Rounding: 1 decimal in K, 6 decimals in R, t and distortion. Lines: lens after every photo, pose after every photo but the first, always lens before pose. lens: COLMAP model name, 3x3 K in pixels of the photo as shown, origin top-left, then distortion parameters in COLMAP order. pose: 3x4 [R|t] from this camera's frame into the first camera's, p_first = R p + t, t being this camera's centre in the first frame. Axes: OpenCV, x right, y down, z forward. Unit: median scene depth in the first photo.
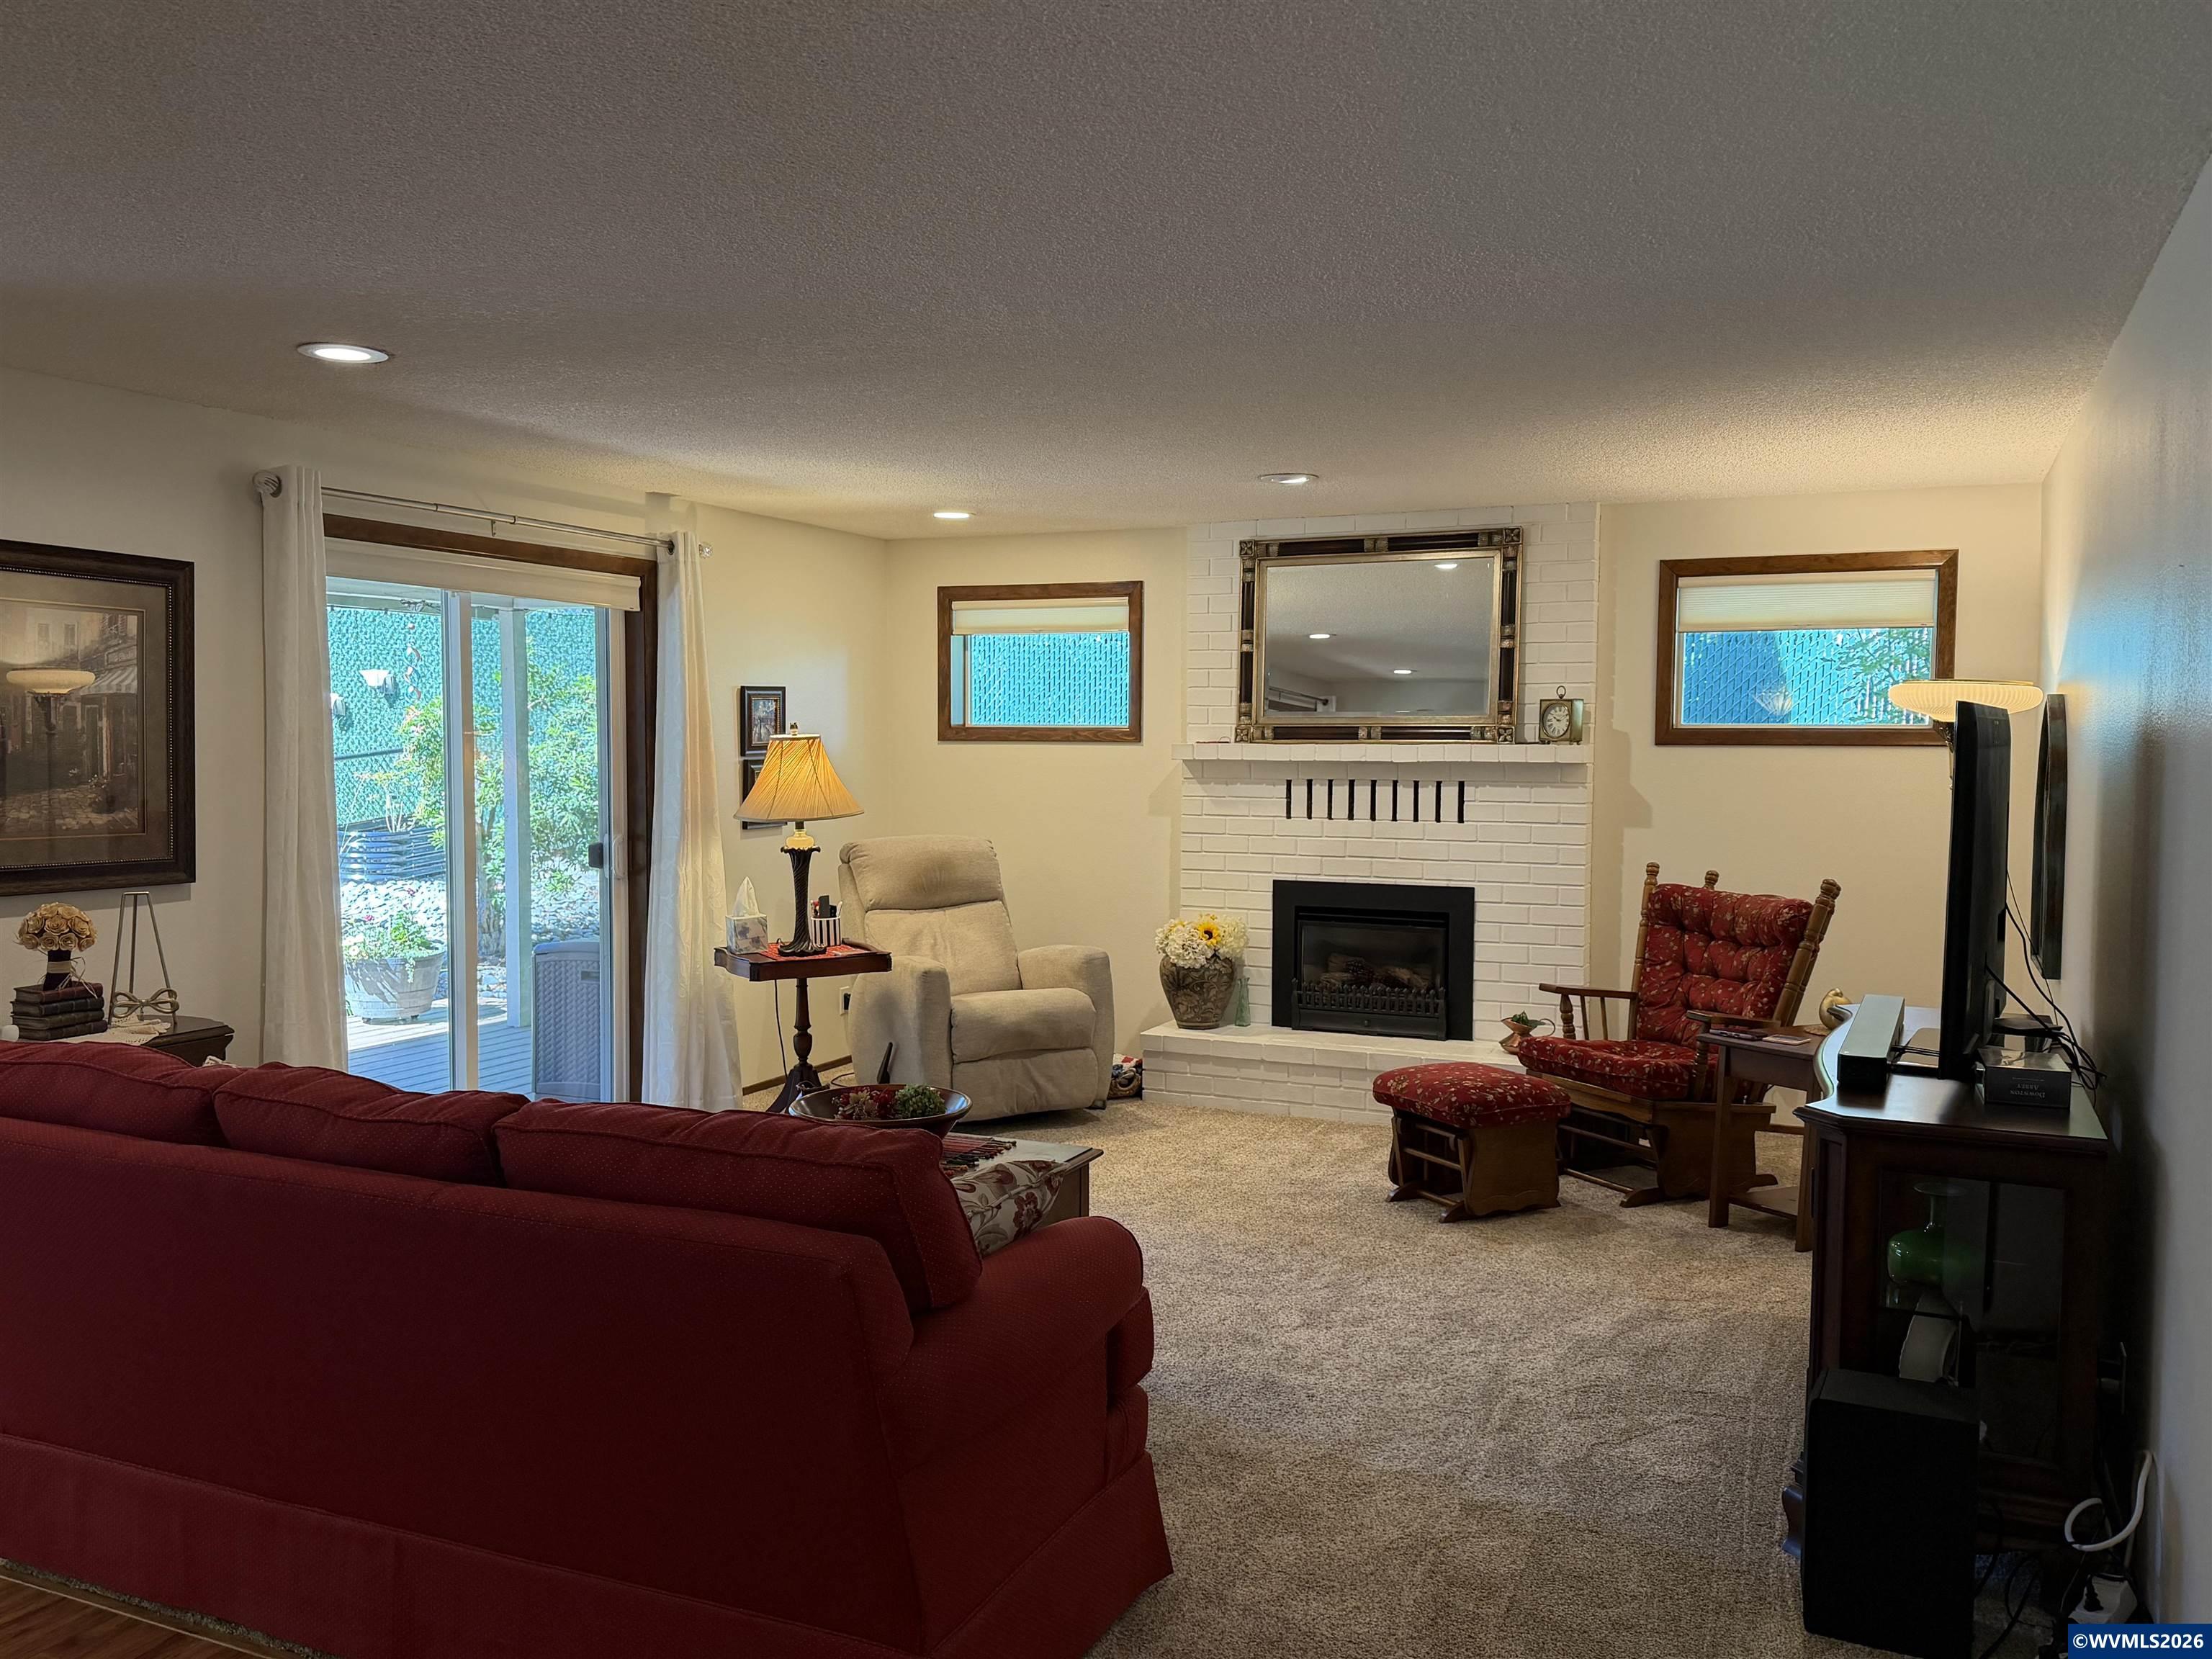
lens RADIAL K [[1757.5, 0, 1102.3], [0, 1757.5, 843.6], [0, 0, 1]] dist [0.099398, -0.135928]
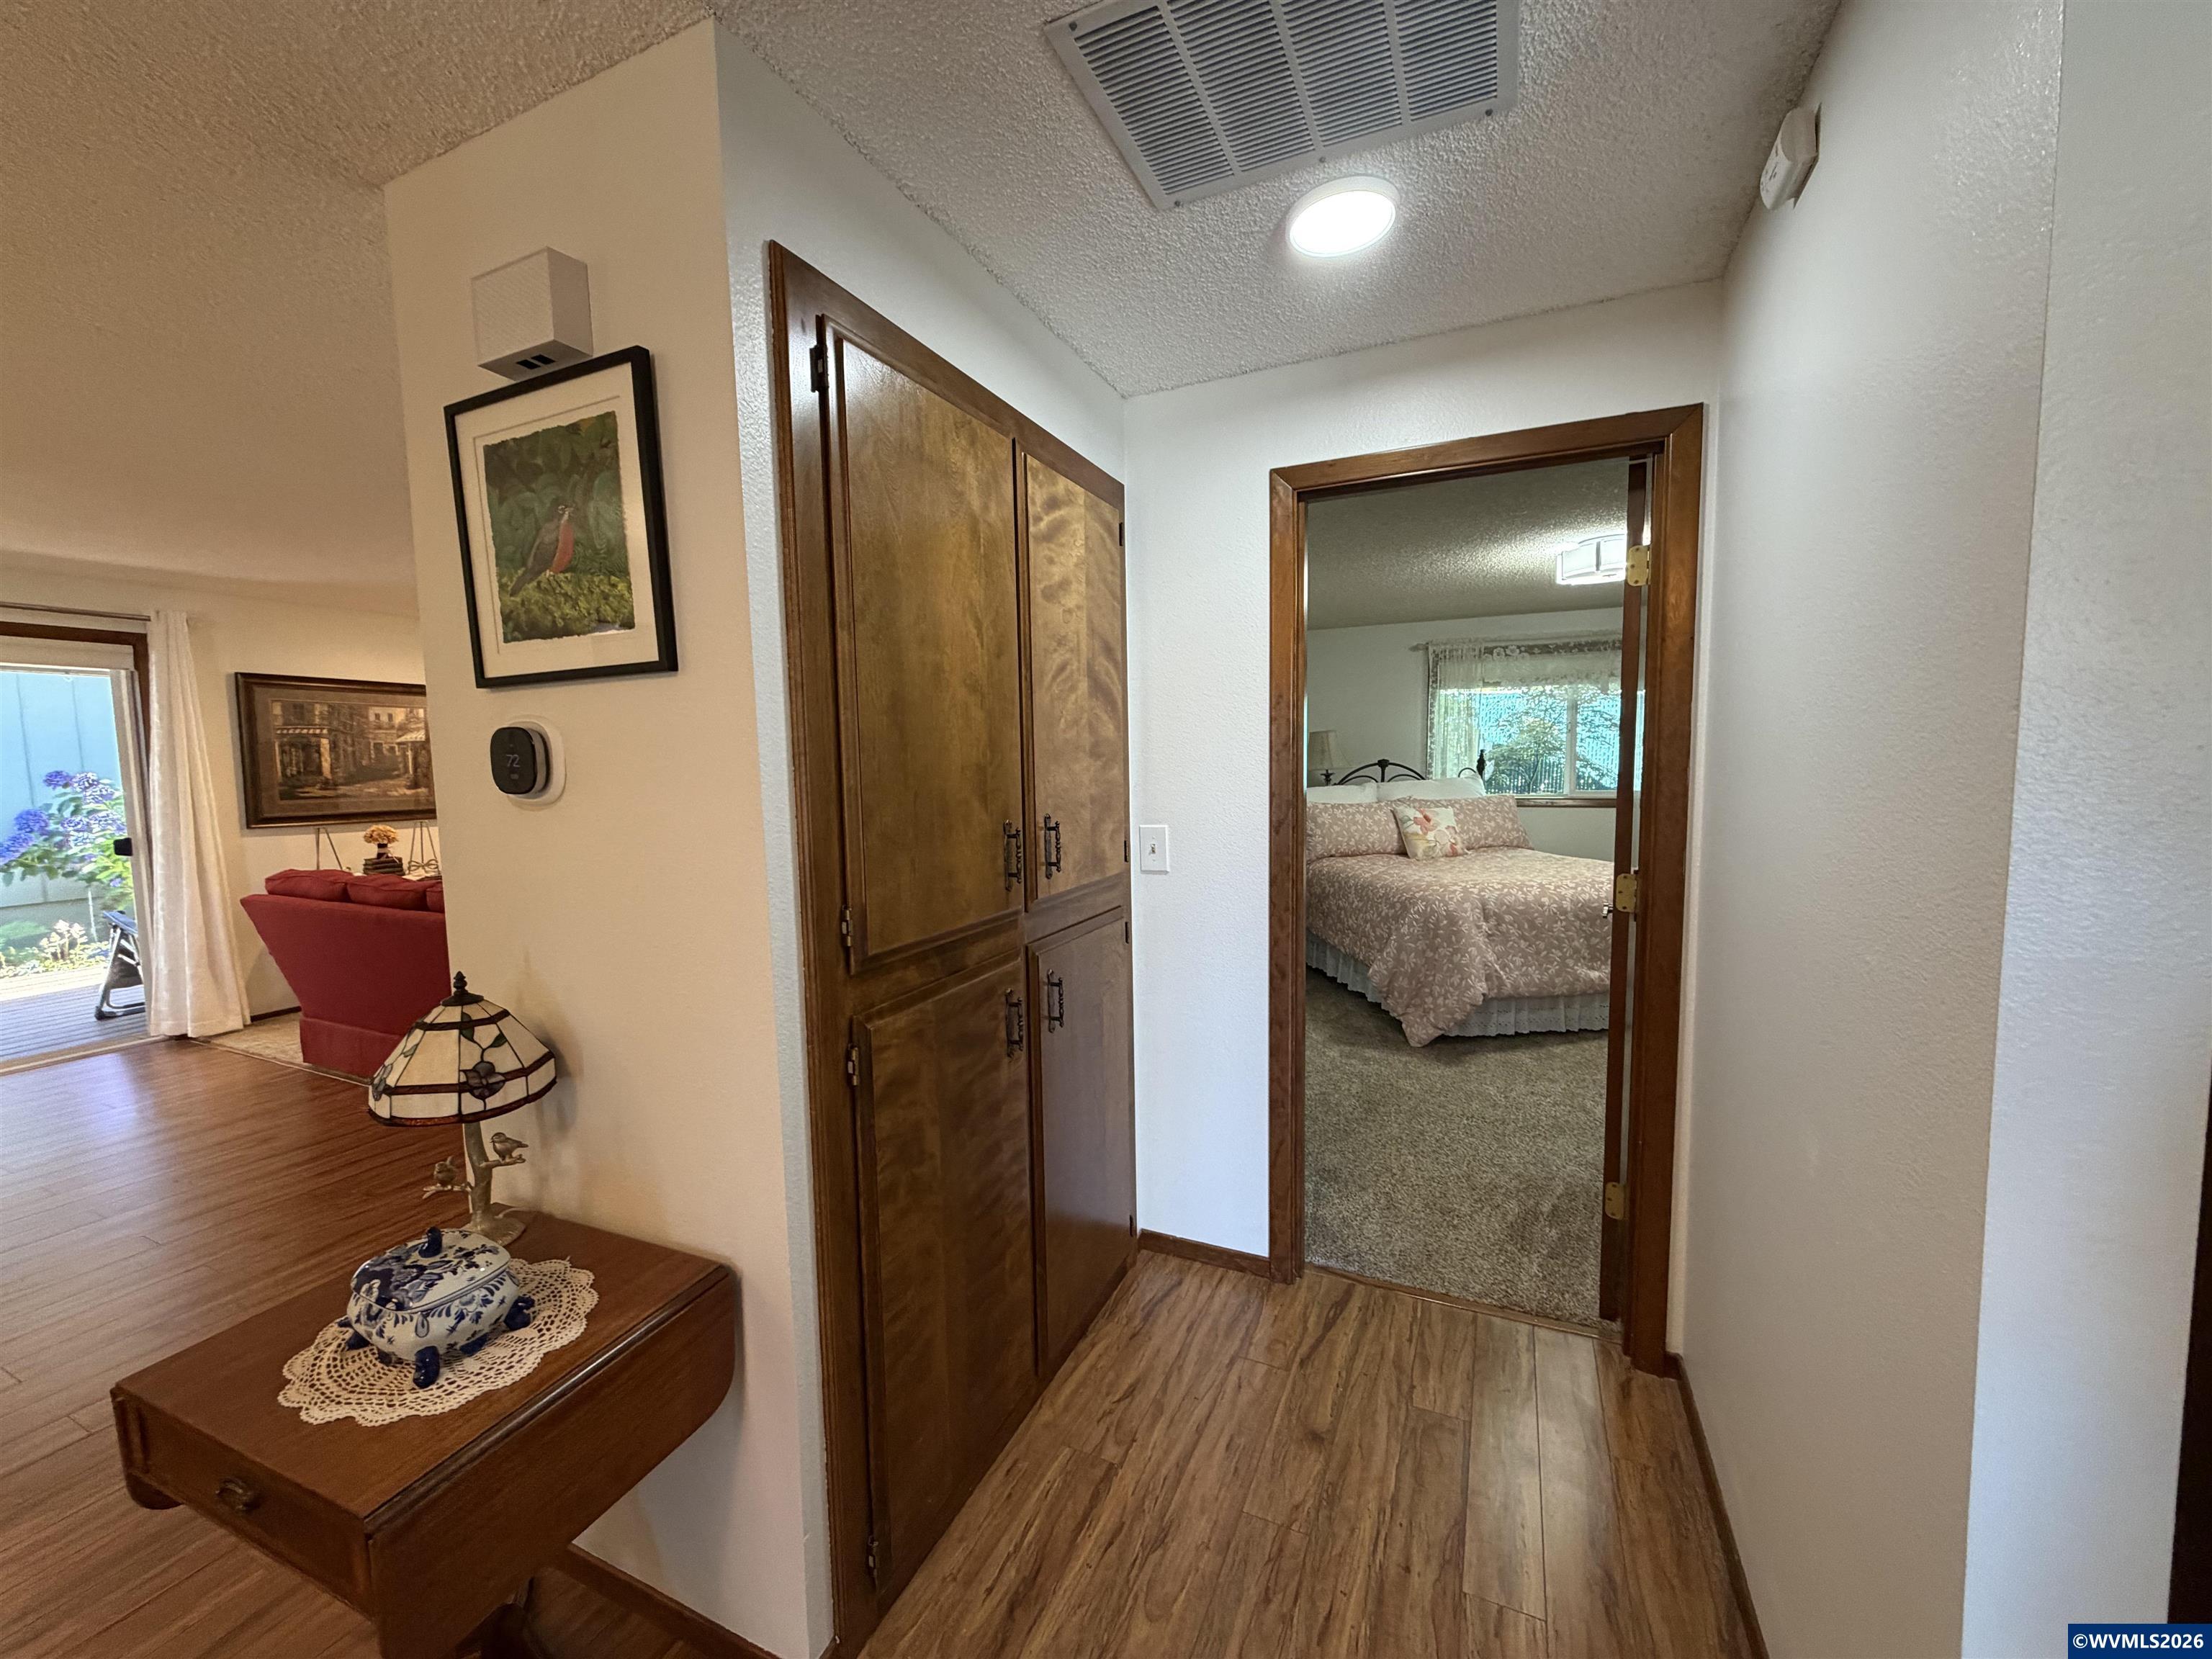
lens RADIAL K [[872.5, 0, 1083.4], [0, 872.5, 829.9], [0, 0, 1]] dist [0.000646, 0.001381]
pose [[0.999351, -0.020039, -0.029948, 0.294576], [0.020771, 0.999488, 0.024329, 0.020702], [0.029445, -0.024935, 0.999255, -0.132407]]
